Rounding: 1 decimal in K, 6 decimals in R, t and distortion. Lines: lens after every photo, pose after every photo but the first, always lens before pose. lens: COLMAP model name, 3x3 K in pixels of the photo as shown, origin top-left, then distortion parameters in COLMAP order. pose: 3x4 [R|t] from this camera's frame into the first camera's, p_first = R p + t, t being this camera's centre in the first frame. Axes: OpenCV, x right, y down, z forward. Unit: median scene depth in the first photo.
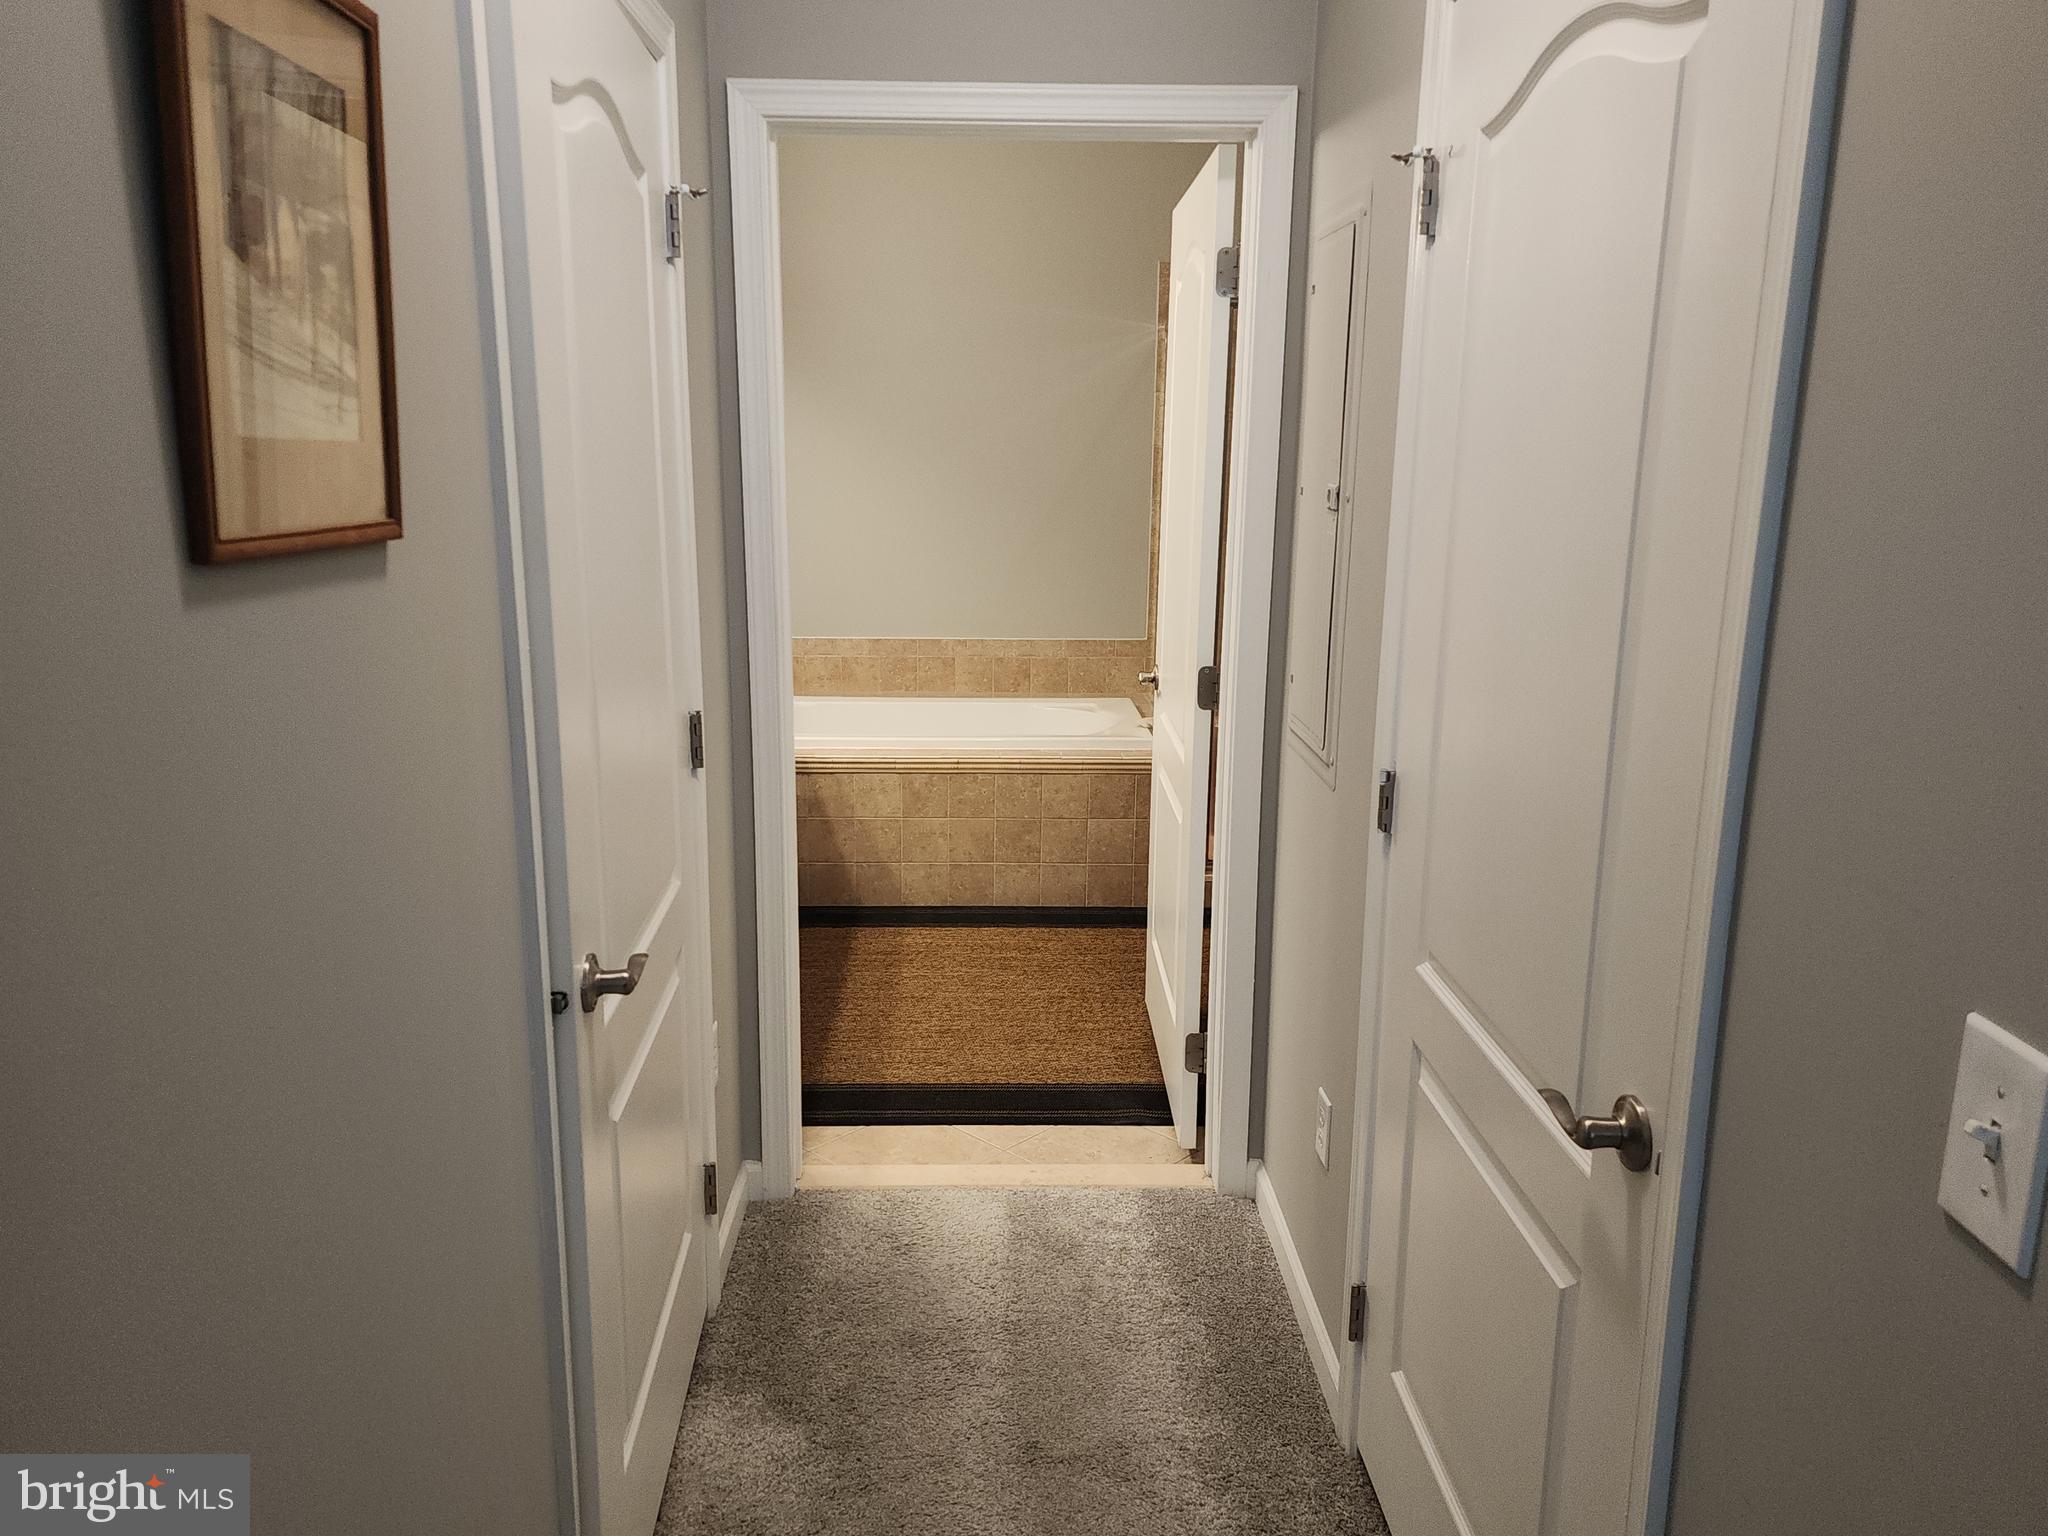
lens RADIAL K [[1496.4, 0, 1013.8], [0, 1496.4, 760.5], [0, 0, 1]] dist [0.064979, -0.048114]
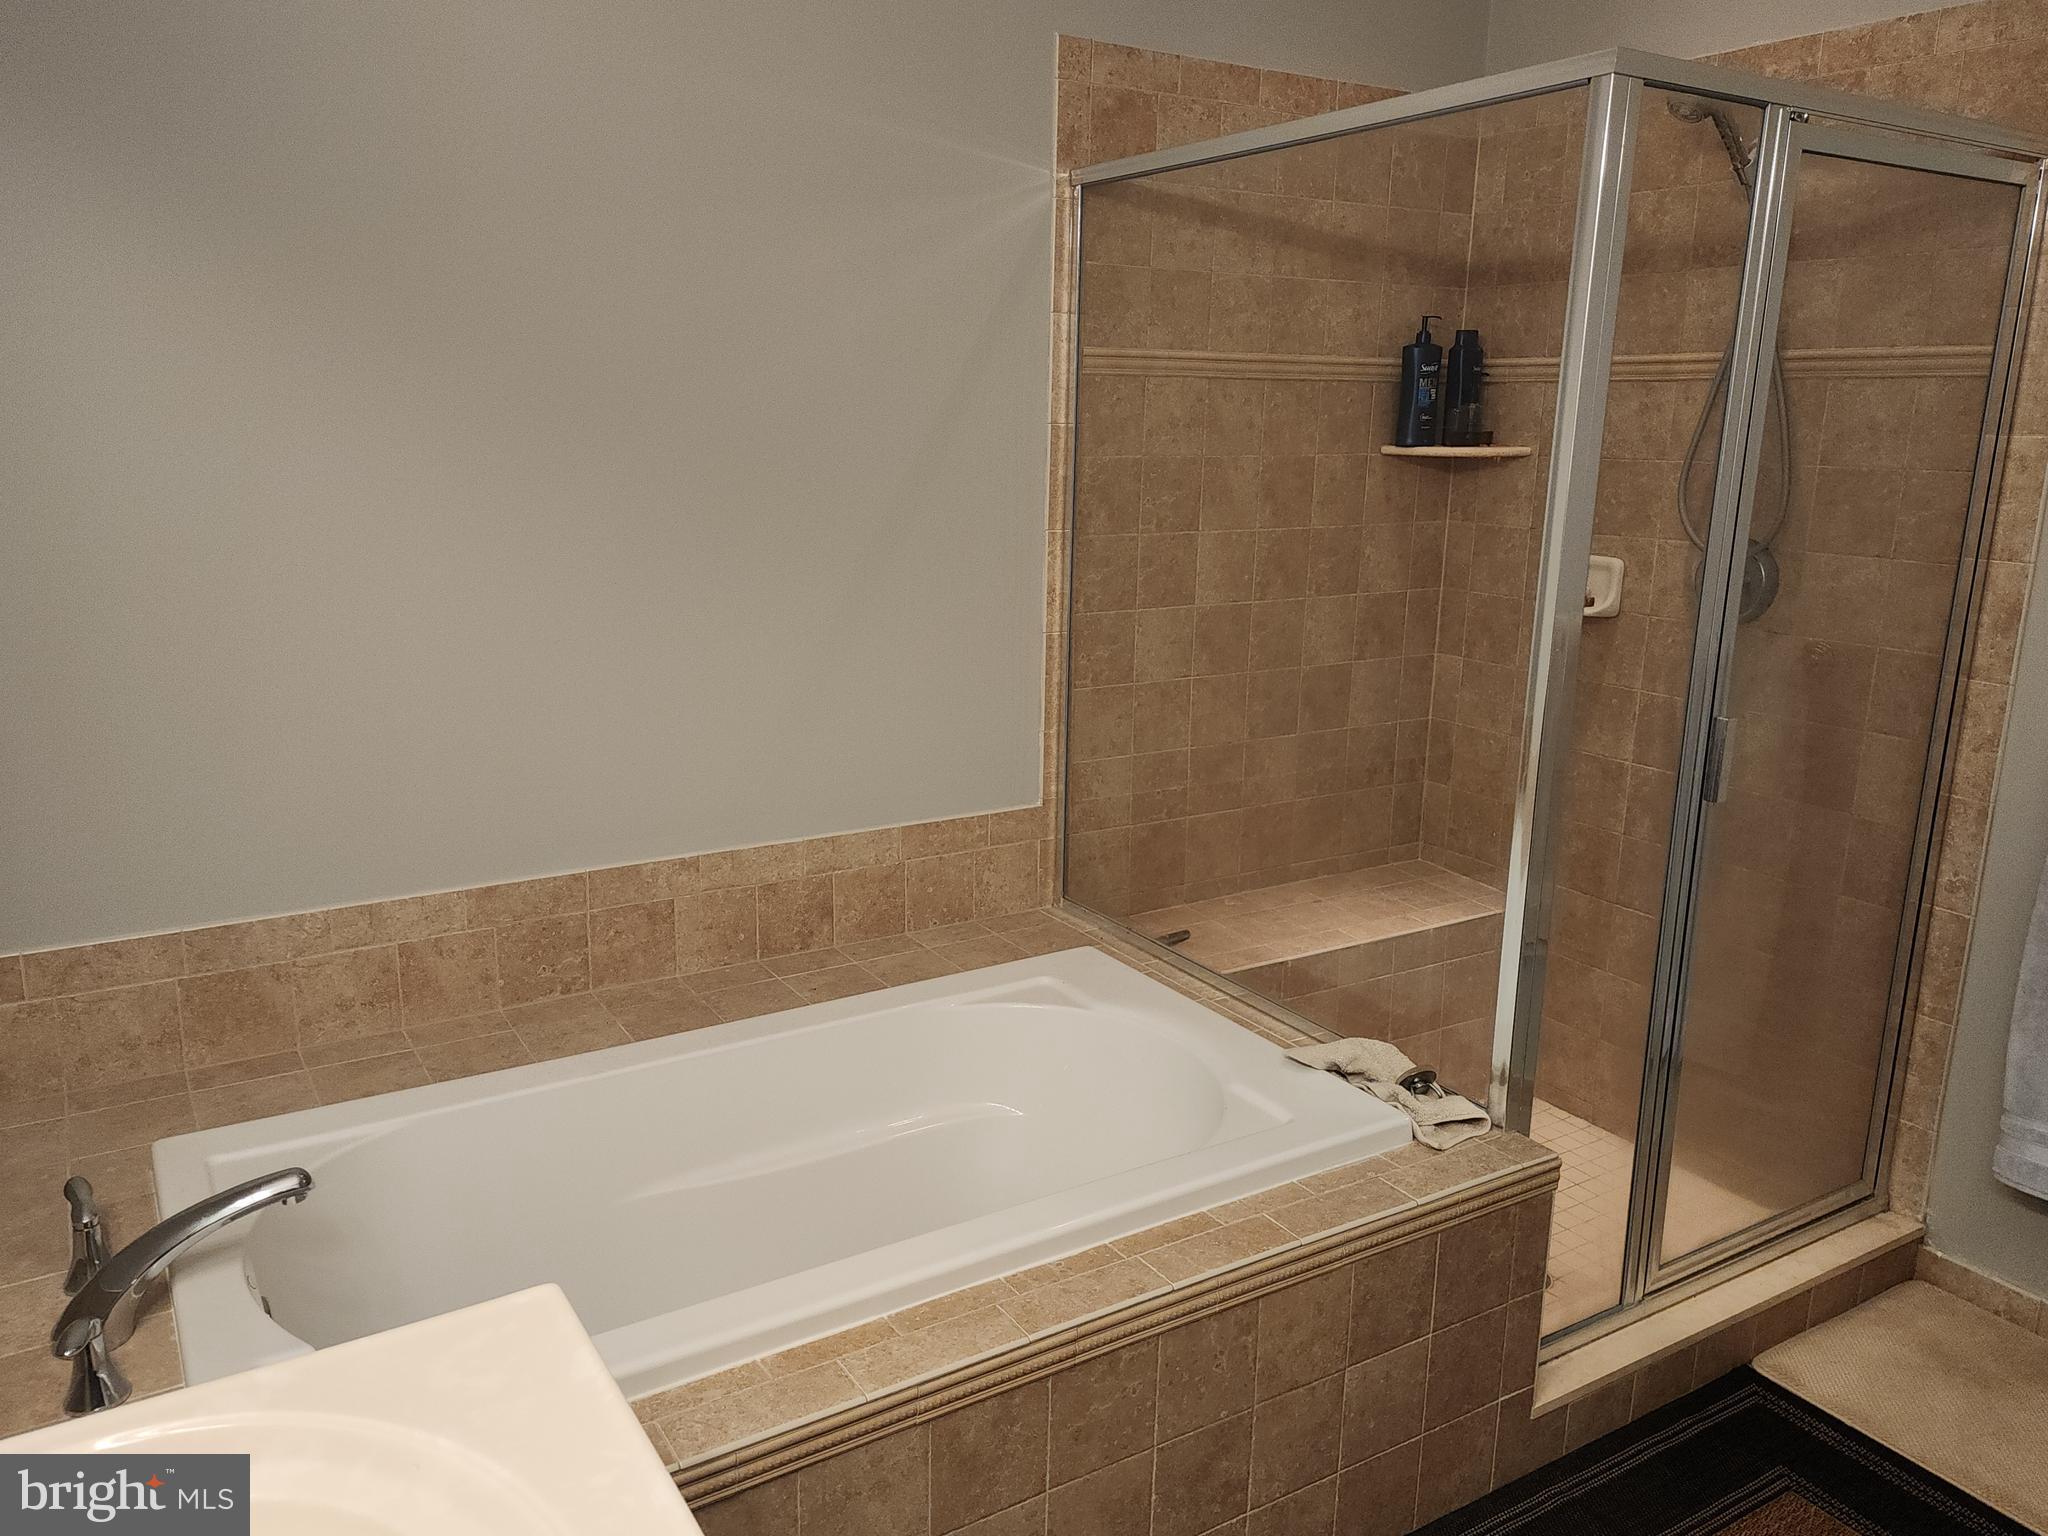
lens RADIAL K [[1496.4, 0, 1018.6], [0, 1496.4, 766.8], [0, 0, 1]] dist [0.064979, -0.048114]
pose [[0.859412, -0.114345, 0.498333, -0.317759], [0.099741, 0.993440, 0.055938, -0.231531], [-0.501460, 0.001630, 0.865179, 1.069945]]
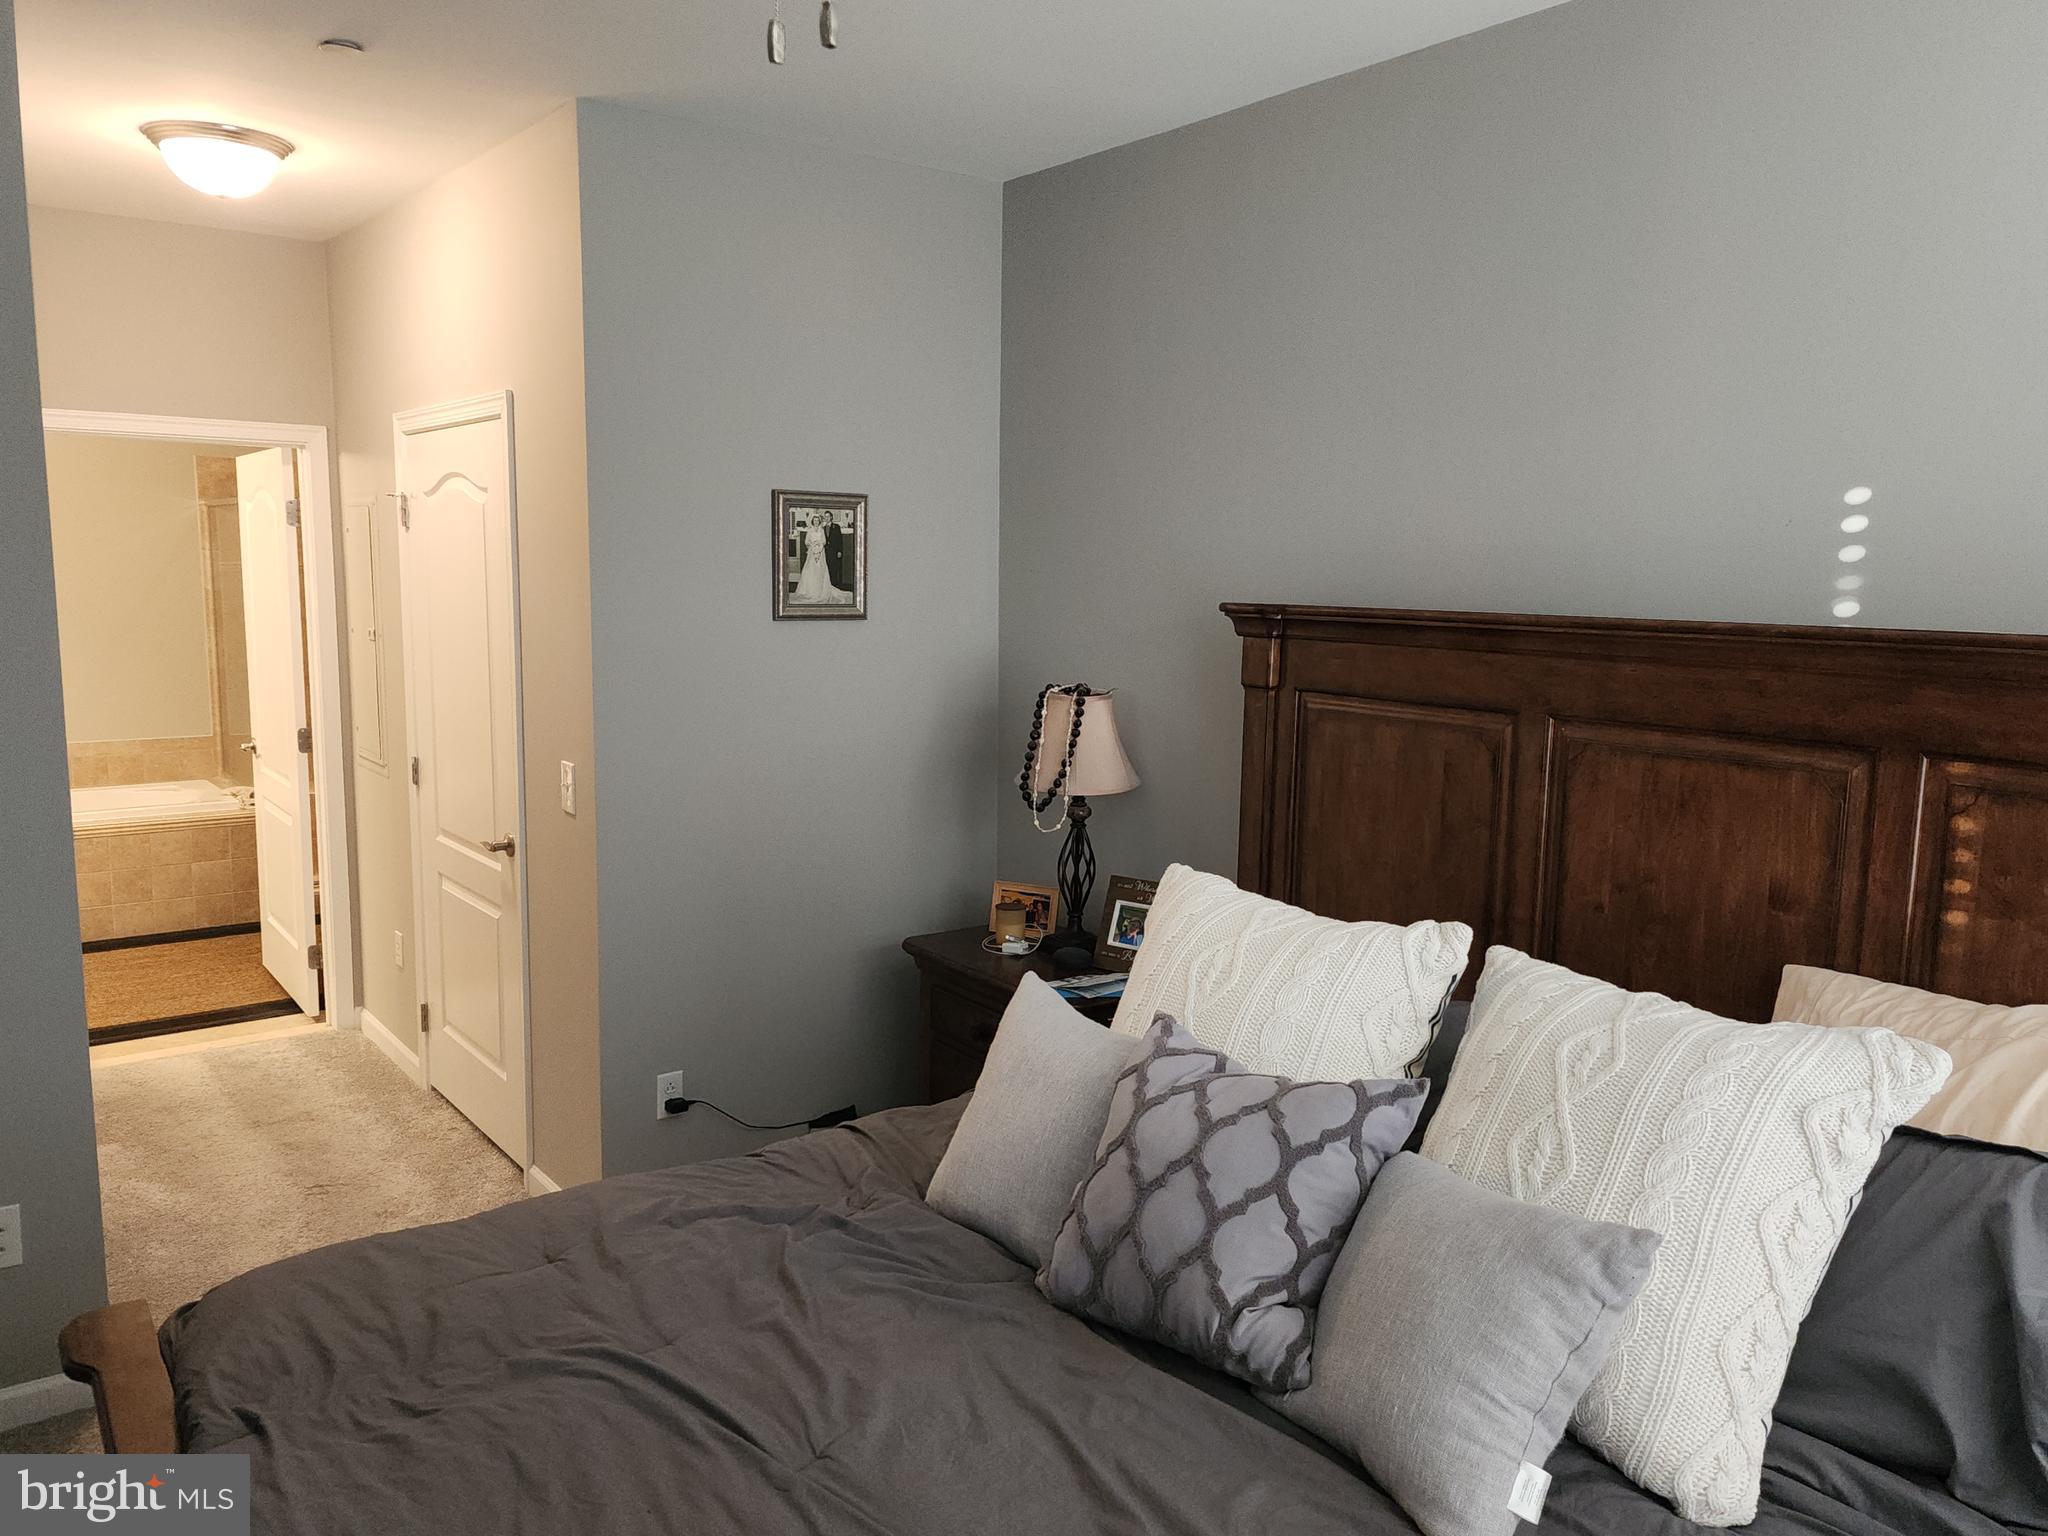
lens RADIAL K [[1496.4, 0, 1020.5], [0, 1496.4, 772.8], [0, 0, 1]] dist [0.064979, -0.048114]
pose [[0.807327, -0.078886, 0.584807, -0.220964], [0.116875, 0.992768, -0.027430, 0.128565], [-0.578414, 0.090494, 0.810708, -0.873594]]
